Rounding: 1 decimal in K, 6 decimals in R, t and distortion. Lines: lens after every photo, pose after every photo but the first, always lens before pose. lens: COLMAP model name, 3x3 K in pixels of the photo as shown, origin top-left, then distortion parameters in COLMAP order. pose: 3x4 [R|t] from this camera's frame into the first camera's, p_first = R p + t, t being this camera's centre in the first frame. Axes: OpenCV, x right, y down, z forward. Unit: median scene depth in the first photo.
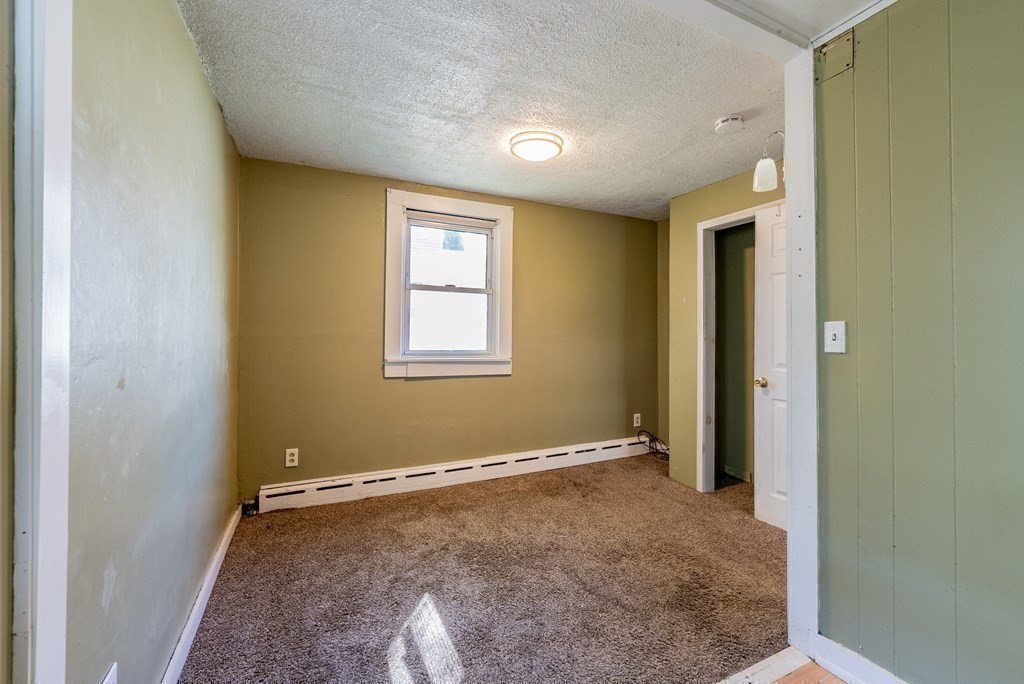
lens RADIAL K [[430.9, 0, 510.3], [0, 430.9, 335.2], [0, 0, 1]] dist [0.001512, -0.001534]
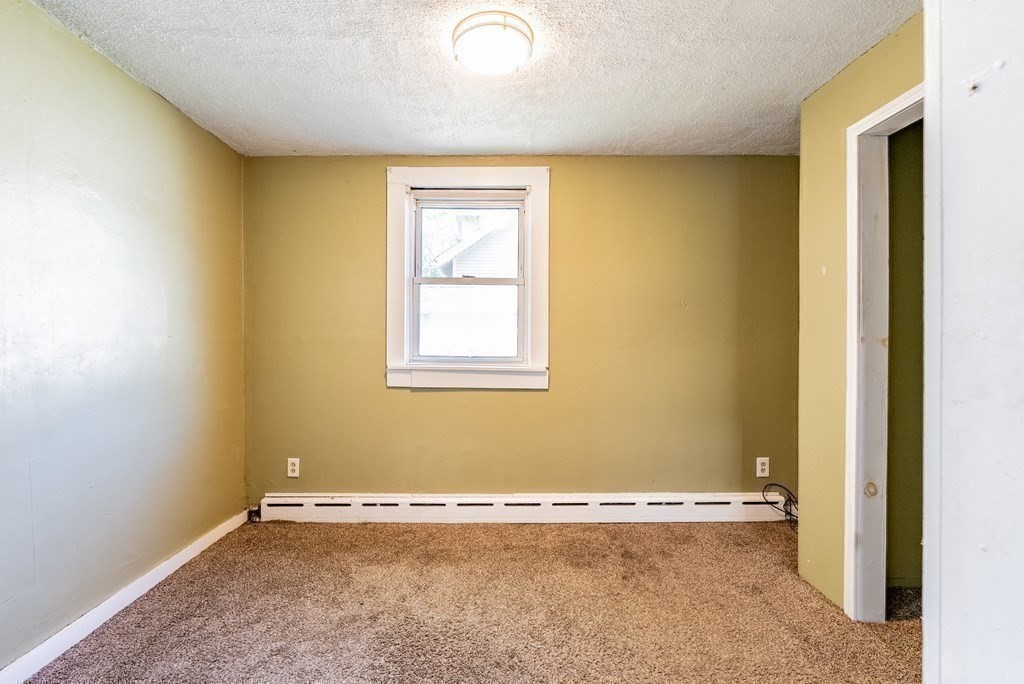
lens RADIAL K [[430.9, 0, 478.5], [0, 430.9, 347.1], [0, 0, 1]] dist [0.001512, -0.001534]
pose [[0.900118, -0.000998, -0.435645, 0.249828], [0.004028, 0.999974, 0.006032, 0.013609], [0.435627, -0.007184, 0.900098, 0.298147]]
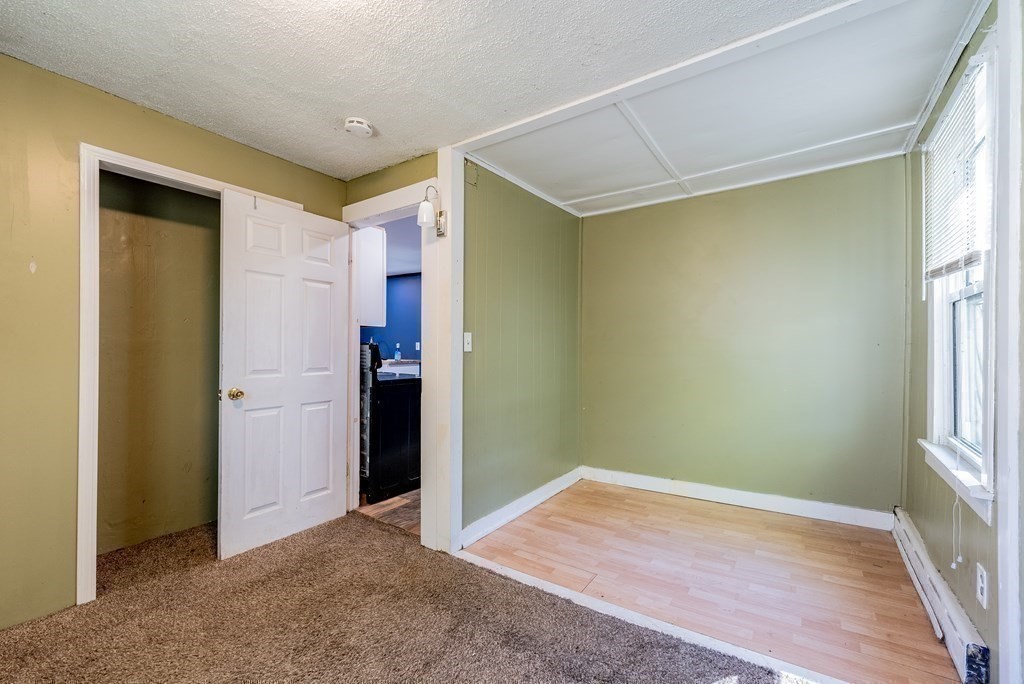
lens RADIAL K [[430.9, 0, 520.5], [0, 430.9, 346.9], [0, 0, 1]] dist [0.001512, -0.001534]
pose [[-0.495807, -0.004882, 0.868419, -0.364272], [-0.008776, 0.999961, 0.000611, 0.008846], [-0.868388, -0.007318, -0.495831, 0.774863]]
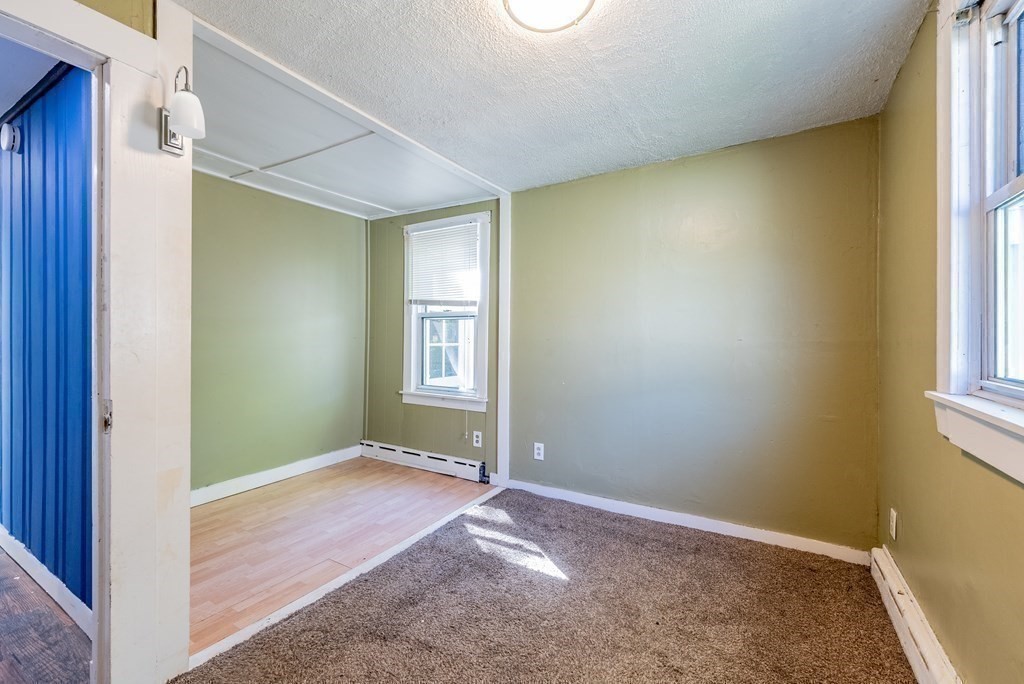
lens RADIAL K [[430.9, 0, 538.8], [0, 430.9, 345.0], [0, 0, 1]] dist [0.001512, -0.001534]
pose [[-0.807492, -0.006784, -0.589840, 0.300641], [-0.010342, 0.999943, 0.002658, 0.010897], [0.589788, 0.008247, -0.807516, 1.099817]]
